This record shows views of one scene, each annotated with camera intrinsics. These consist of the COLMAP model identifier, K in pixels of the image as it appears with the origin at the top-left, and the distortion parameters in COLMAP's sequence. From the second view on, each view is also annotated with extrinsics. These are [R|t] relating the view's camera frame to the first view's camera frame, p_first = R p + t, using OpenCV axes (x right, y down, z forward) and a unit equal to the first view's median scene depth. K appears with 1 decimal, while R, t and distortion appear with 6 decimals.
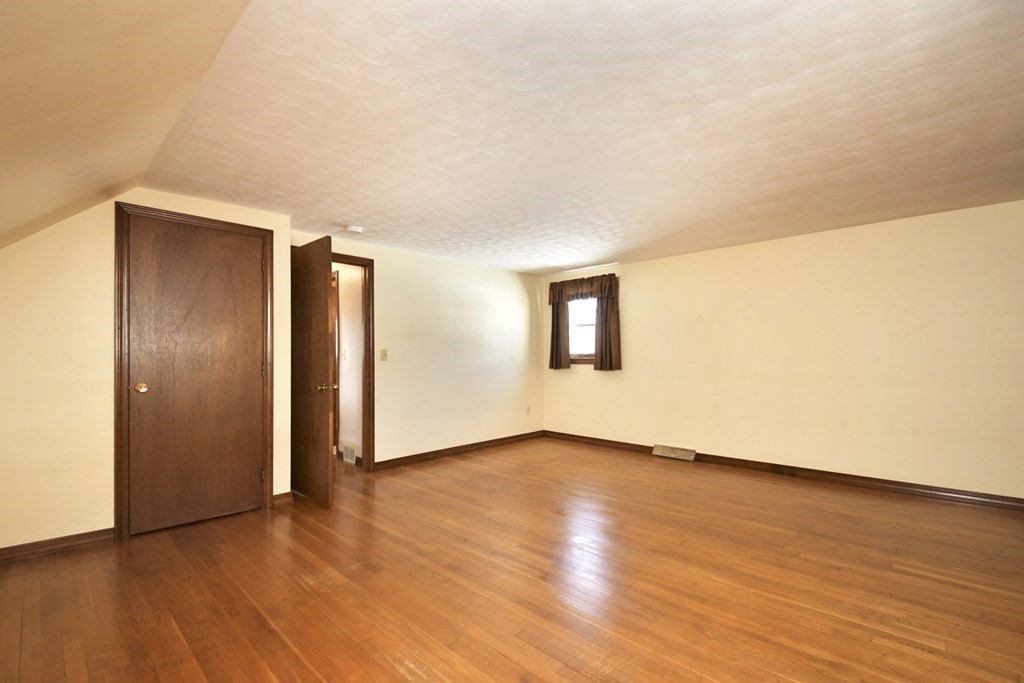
lens RADIAL K [[462.5, 0, 503.9], [0, 462.5, 355.3], [0, 0, 1]] dist [0.029725, -0.021166]
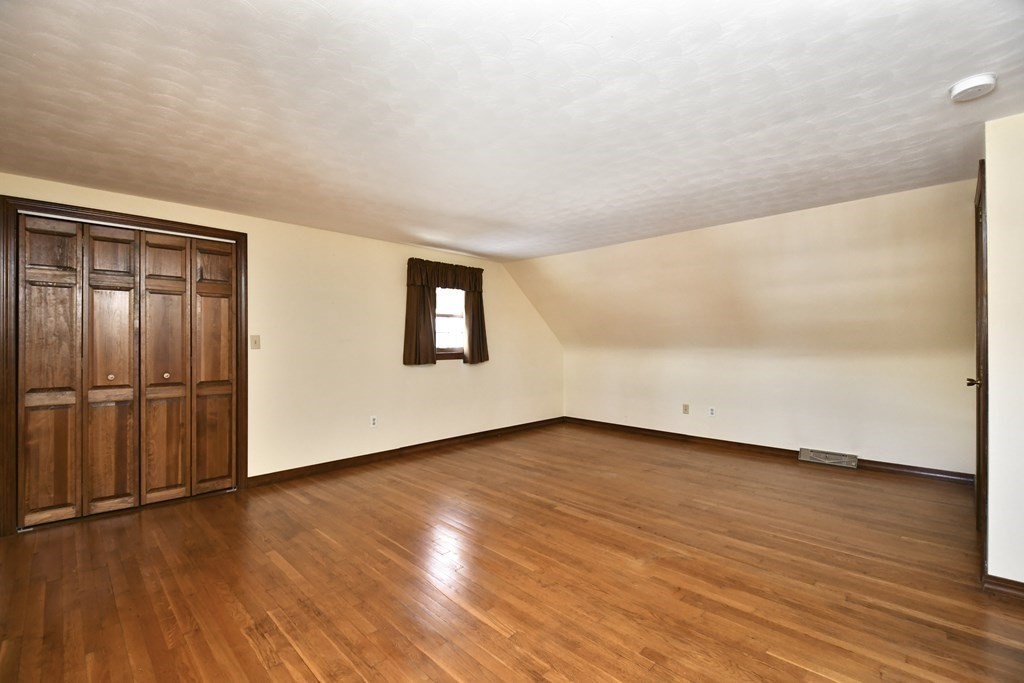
lens RADIAL K [[450.2, 0, 503.5], [0, 450.2, 344.6], [0, 0, 1]] dist [0.027527, -0.018729]
pose [[-0.999998, -0.001242, 0.001710, 0.153838], [-0.001250, 0.999989, -0.004416, -0.007824], [-0.001704, -0.004419, -0.999989, 1.391581]]
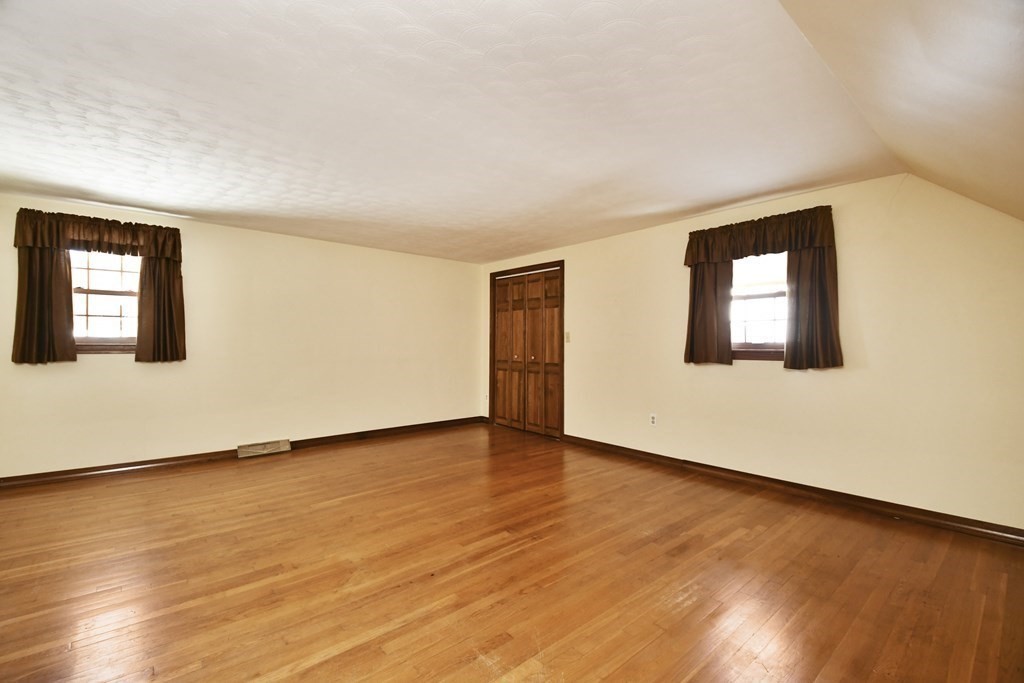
lens RADIAL K [[451.7, 0, 504.7], [0, 451.7, 338.1], [0, 0, 1]] dist [0.033170, -0.025011]
pose [[0.087183, 0.008838, 0.996153, -0.587116], [-0.007779, 0.999936, -0.008191, -0.002290], [-0.996162, -0.007035, 0.087246, 0.555987]]
